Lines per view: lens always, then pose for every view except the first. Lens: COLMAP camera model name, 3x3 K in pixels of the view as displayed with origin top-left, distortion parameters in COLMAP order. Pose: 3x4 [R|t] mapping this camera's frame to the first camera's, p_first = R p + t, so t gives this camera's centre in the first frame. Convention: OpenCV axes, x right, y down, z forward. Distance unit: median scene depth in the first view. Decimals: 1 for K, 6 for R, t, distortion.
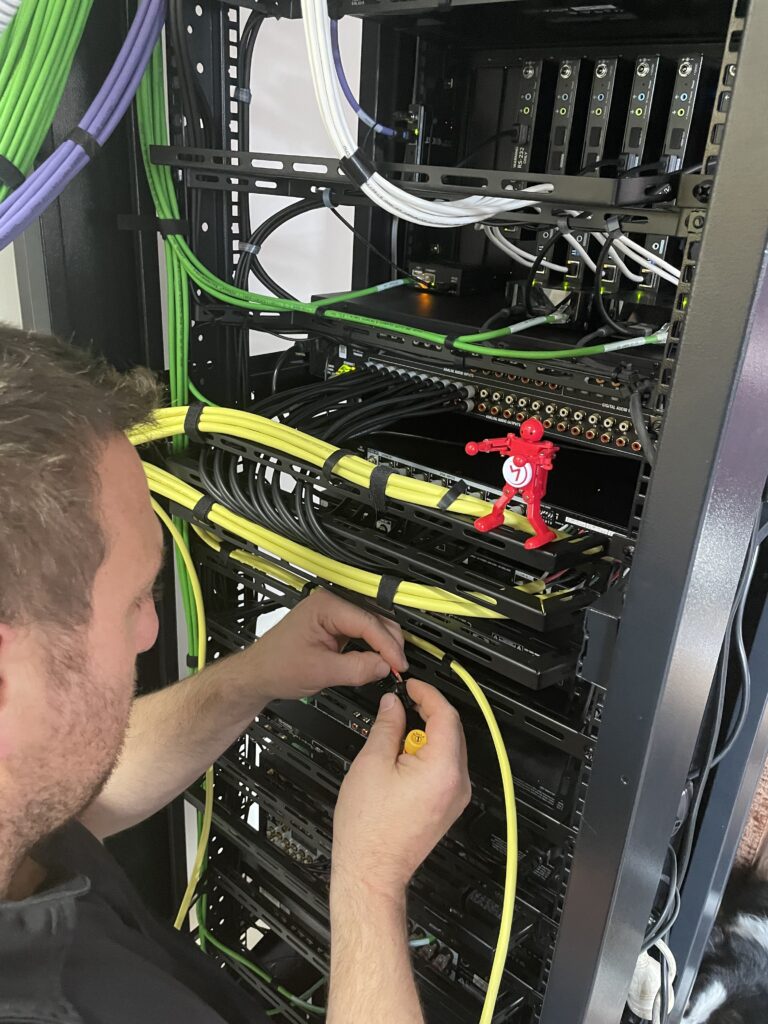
lens RADIAL K [[786.2, 0, 384.0], [0, 786.2, 512.0], [0, 0, 1]] dist [0.095344, -0.146884]
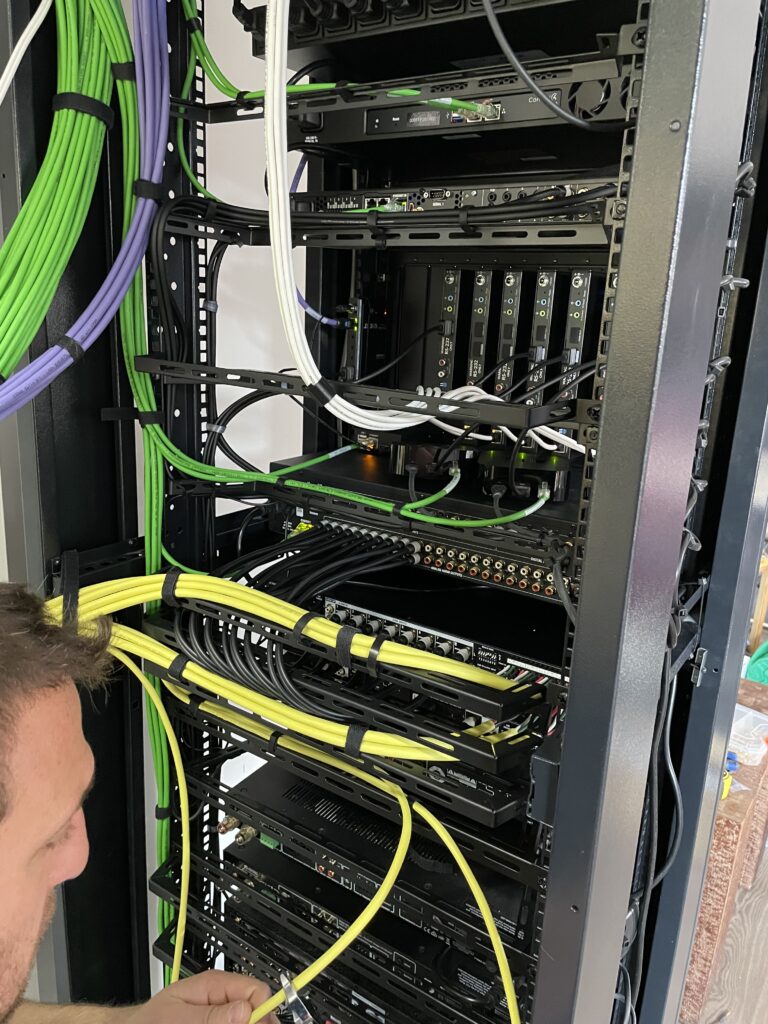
lens RADIAL K [[772.3, 0, 384.0], [0, 772.3, 512.0], [0, 0, 1]] dist [0.080504, -0.127030]
pose [[0.996366, -0.034253, 0.077980, -0.022408], [0.045586, 0.987854, -0.148549, -0.041393], [-0.071945, 0.151564, 0.985826, -0.100815]]
